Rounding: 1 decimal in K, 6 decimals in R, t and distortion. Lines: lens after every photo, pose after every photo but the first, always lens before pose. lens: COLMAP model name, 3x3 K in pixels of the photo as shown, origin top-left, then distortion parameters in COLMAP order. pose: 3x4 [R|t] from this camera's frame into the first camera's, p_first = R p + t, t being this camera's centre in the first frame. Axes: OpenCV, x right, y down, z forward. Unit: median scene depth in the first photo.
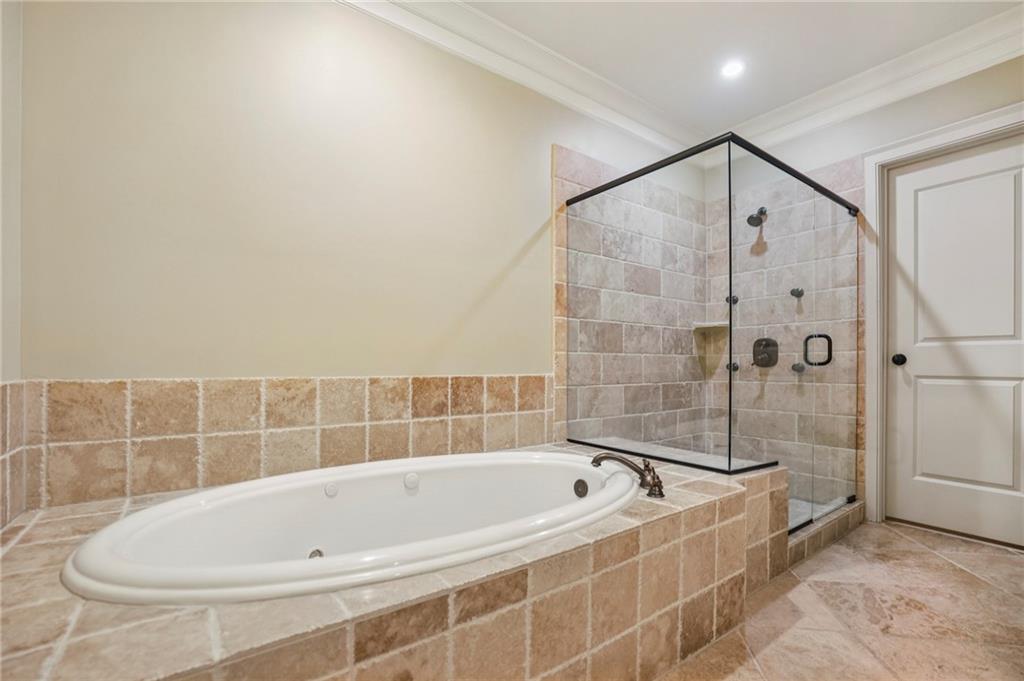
lens RADIAL K [[447.3, 0, 512.6], [0, 447.3, 364.1], [0, 0, 1]] dist [-0.018313, 0.003856]
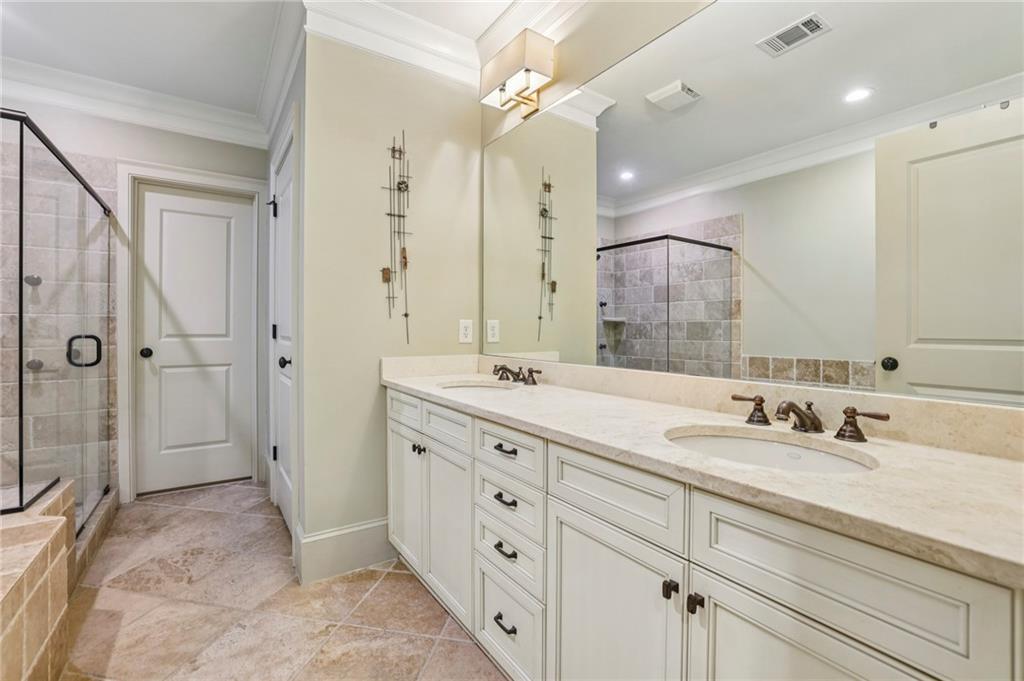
lens RADIAL K [[447.3, 0, 513.2], [0, 447.3, 333.1], [0, 0, 1]] dist [-0.018313, 0.003856]
pose [[0.029590, -0.014024, 0.999464, -0.258473], [0.001246, 0.999901, 0.013994, -0.083387], [-0.999561, 0.000832, 0.029605, 0.025856]]
